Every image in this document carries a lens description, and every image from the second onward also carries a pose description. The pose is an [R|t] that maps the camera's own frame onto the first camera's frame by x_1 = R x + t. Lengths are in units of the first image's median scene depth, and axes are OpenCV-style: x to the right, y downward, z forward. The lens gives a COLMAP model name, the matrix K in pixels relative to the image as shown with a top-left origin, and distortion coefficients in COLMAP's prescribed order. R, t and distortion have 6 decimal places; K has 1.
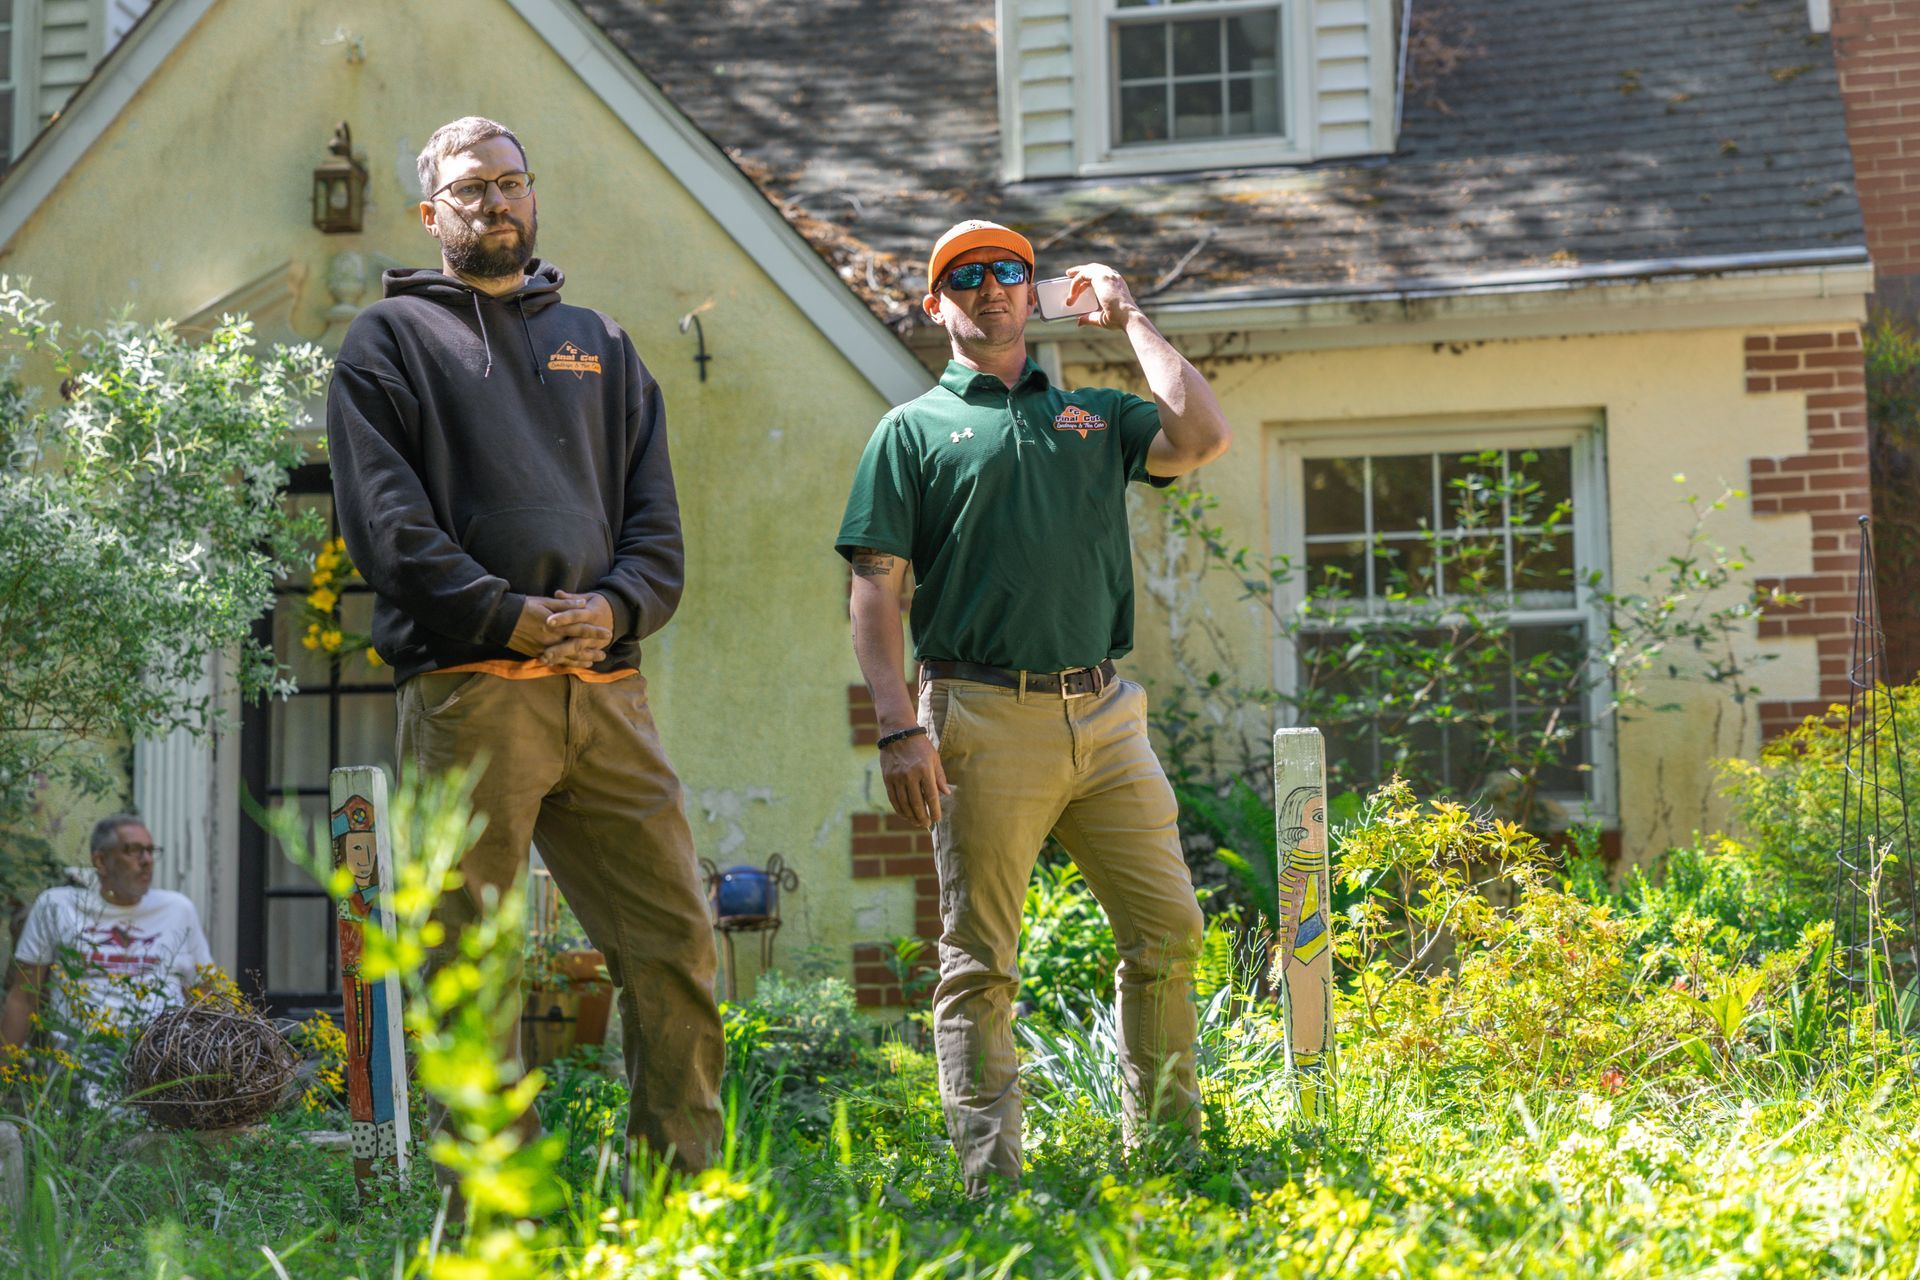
lens RADIAL K [[3688.5, 0, 850.7], [0, 3688.5, 704.1], [0, 0, 1]] dist [-0.015324, 0.565517]
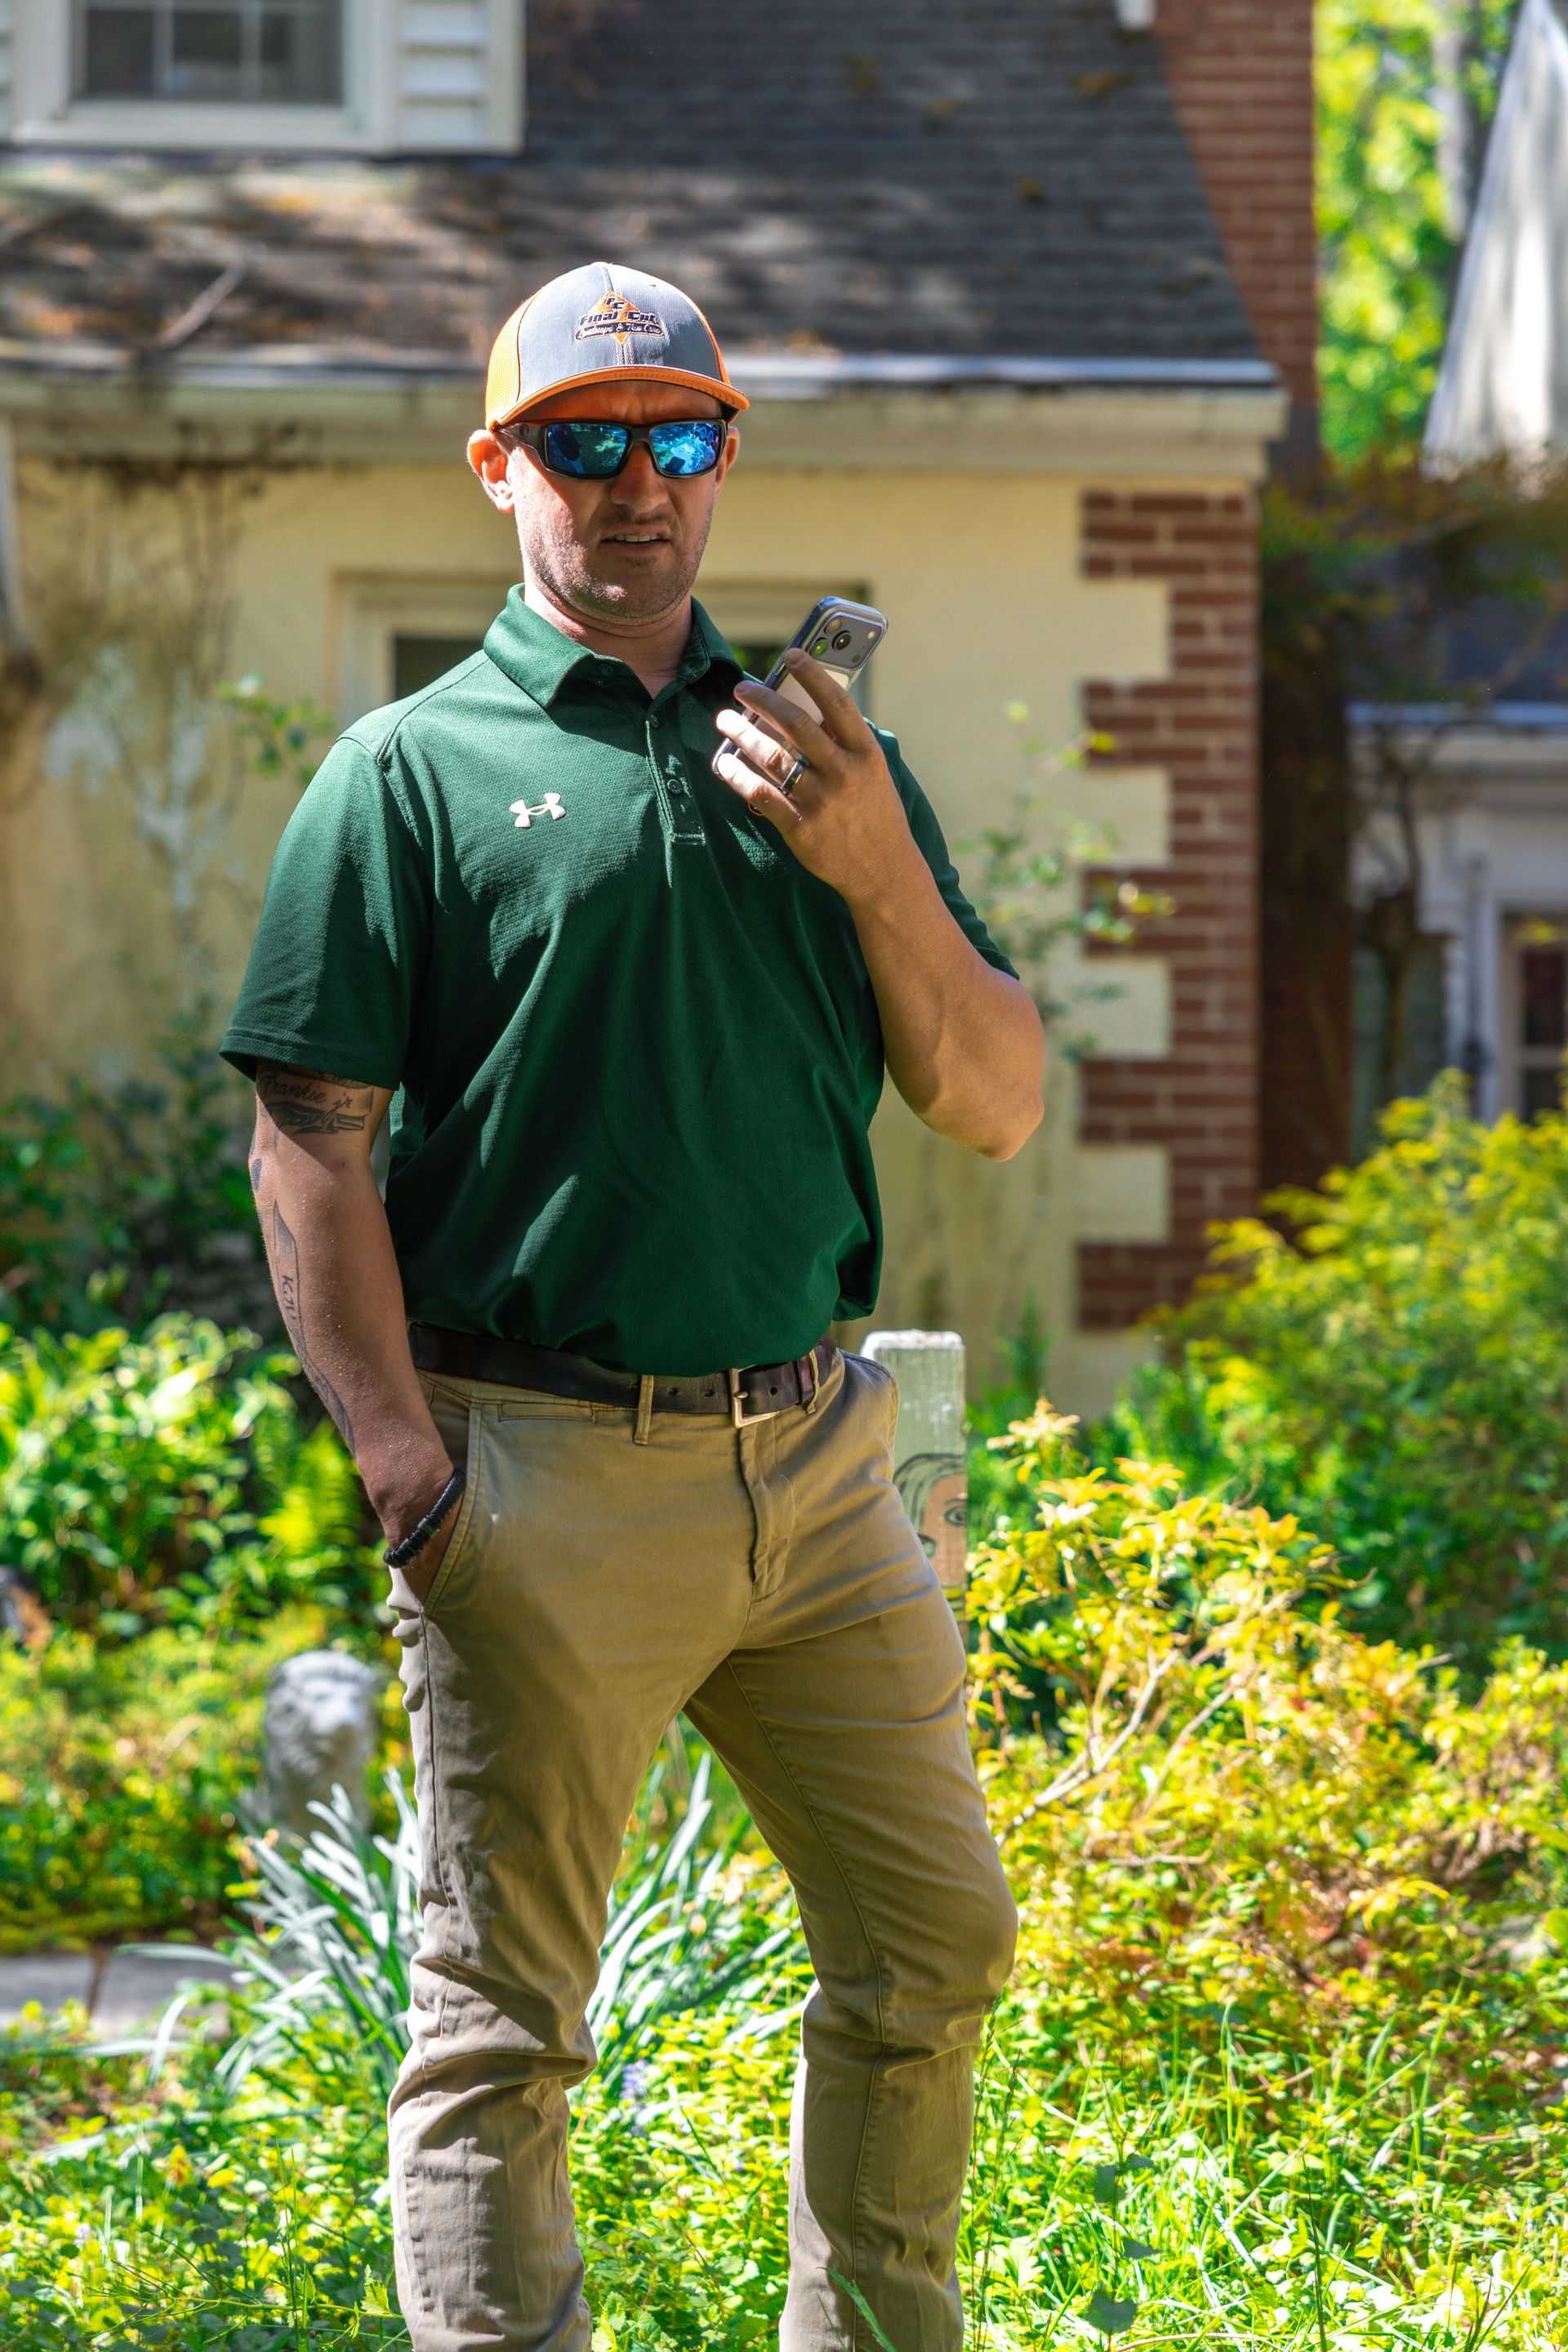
lens RADIAL K [[4703.5, 0, 784.0], [0, 4703.5, 1176.0], [0, 0, 1]] dist [0.089695, 0.106630]
pose [[0.957668, 0.023994, 0.286873, -0.044049], [-0.044278, 0.996939, 0.064429, -0.030390], [-0.284449, -0.074404, 0.955799, 0.212555]]
